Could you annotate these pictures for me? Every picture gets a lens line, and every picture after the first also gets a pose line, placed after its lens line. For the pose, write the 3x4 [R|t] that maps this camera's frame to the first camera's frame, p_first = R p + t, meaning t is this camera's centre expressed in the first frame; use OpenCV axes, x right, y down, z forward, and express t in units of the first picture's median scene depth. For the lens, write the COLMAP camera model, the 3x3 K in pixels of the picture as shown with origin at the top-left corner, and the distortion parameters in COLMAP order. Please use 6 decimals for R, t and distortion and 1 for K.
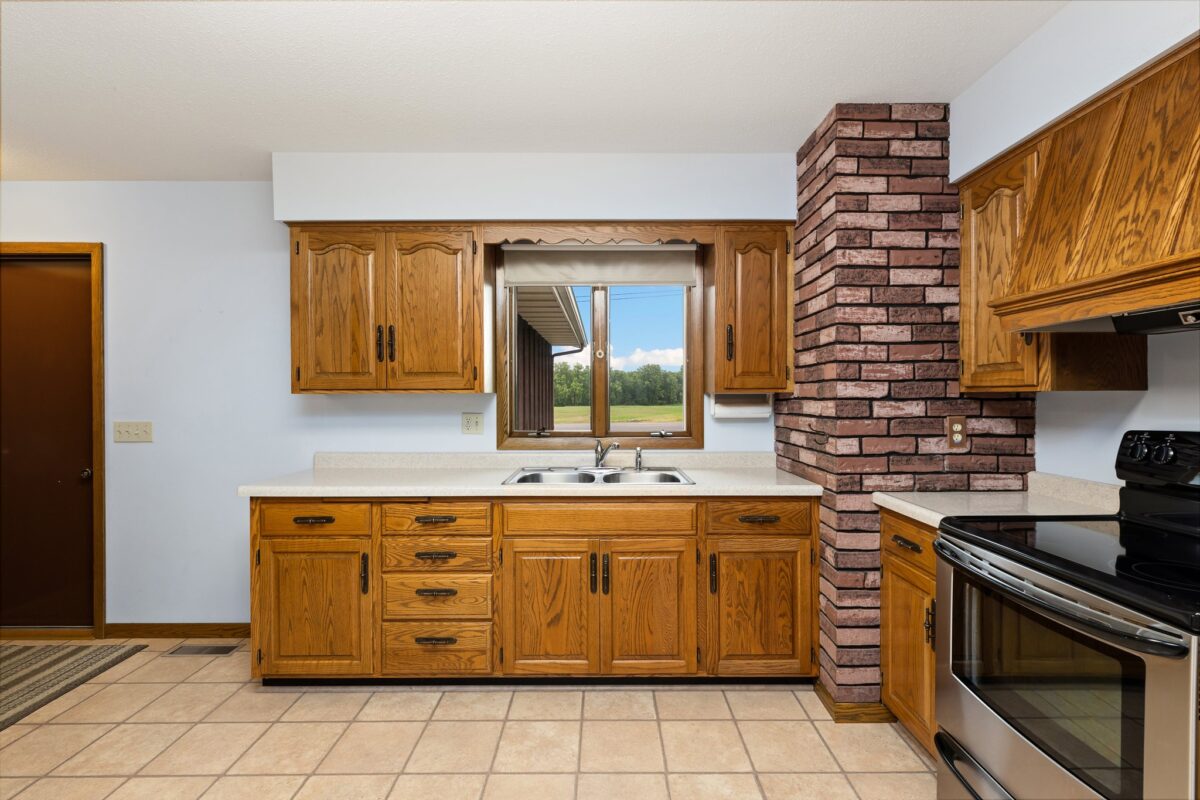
lens RADIAL K [[551.3, 0, 600.0], [0, 551.3, 400.0], [0, 0, 1]] dist [-0.000067, 0.000056]
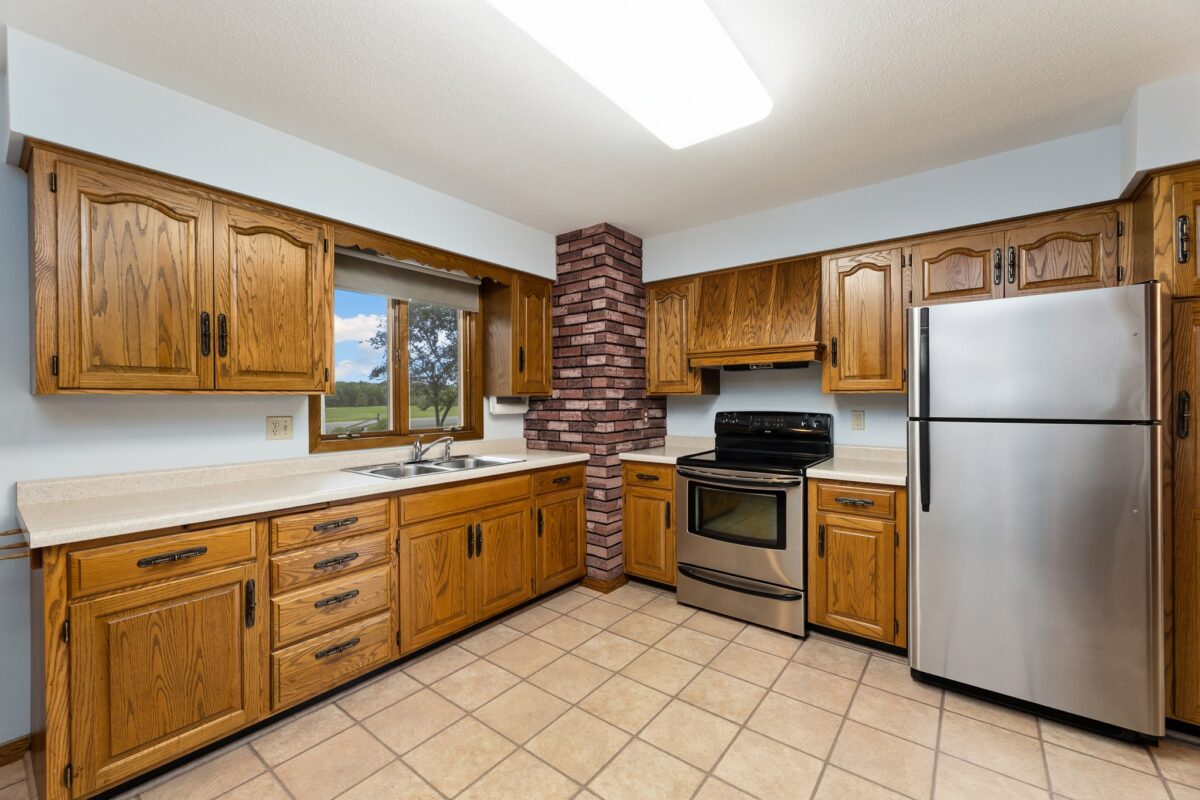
lens RADIAL K [[489.3, 0, 600.0], [0, 489.3, 400.0], [0, 0, 1]] dist [-0.000371, -0.000181]
pose [[0.613922, -0.003624, 0.789358, -0.695078], [0.009049, 0.999956, -0.002447, 0.003636], [-0.789315, 0.008646, 0.613928, 0.099077]]
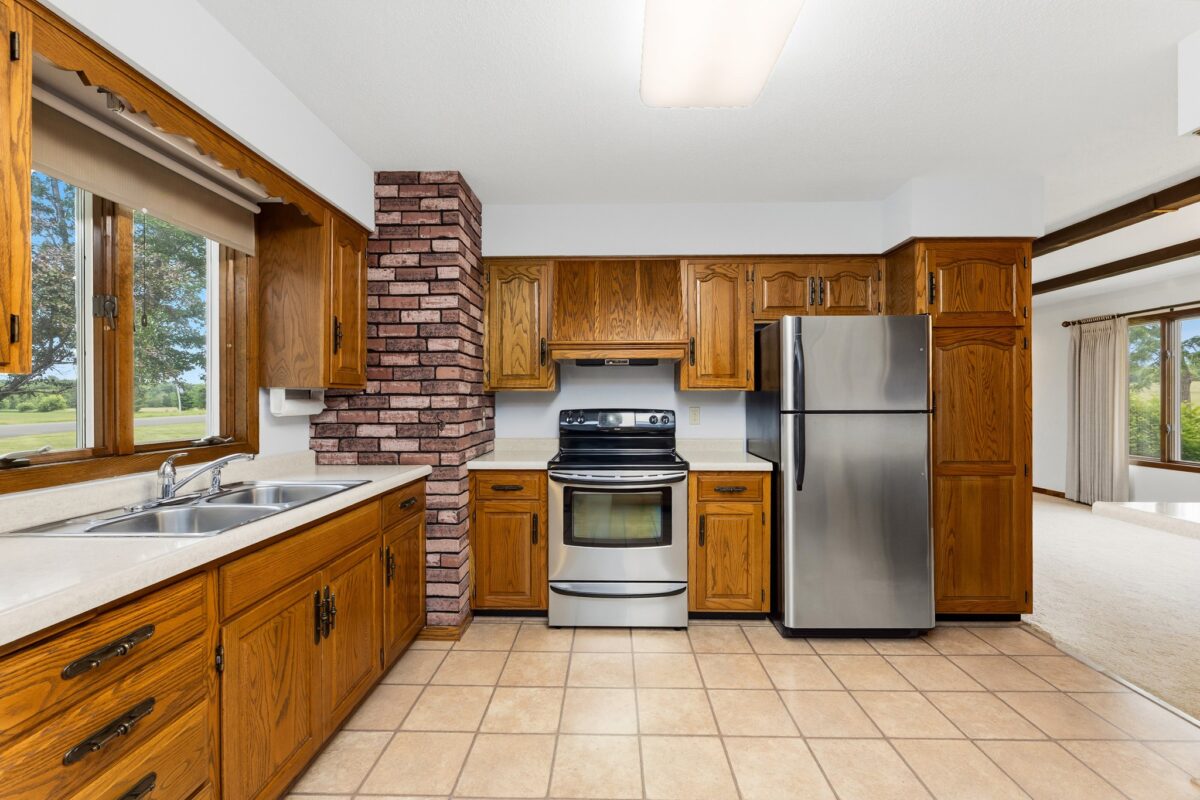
lens RADIAL K [[500.0, 0, 604.8], [0, 500.0, 399.6], [0, 0, 1]] dist [-0.000187, -0.000132]
pose [[0.016686, 0.001642, 0.999859, -0.704758], [0.007833, 0.999968, -0.001773, 0.014044], [-0.999830, 0.007861, 0.016673, 0.585804]]
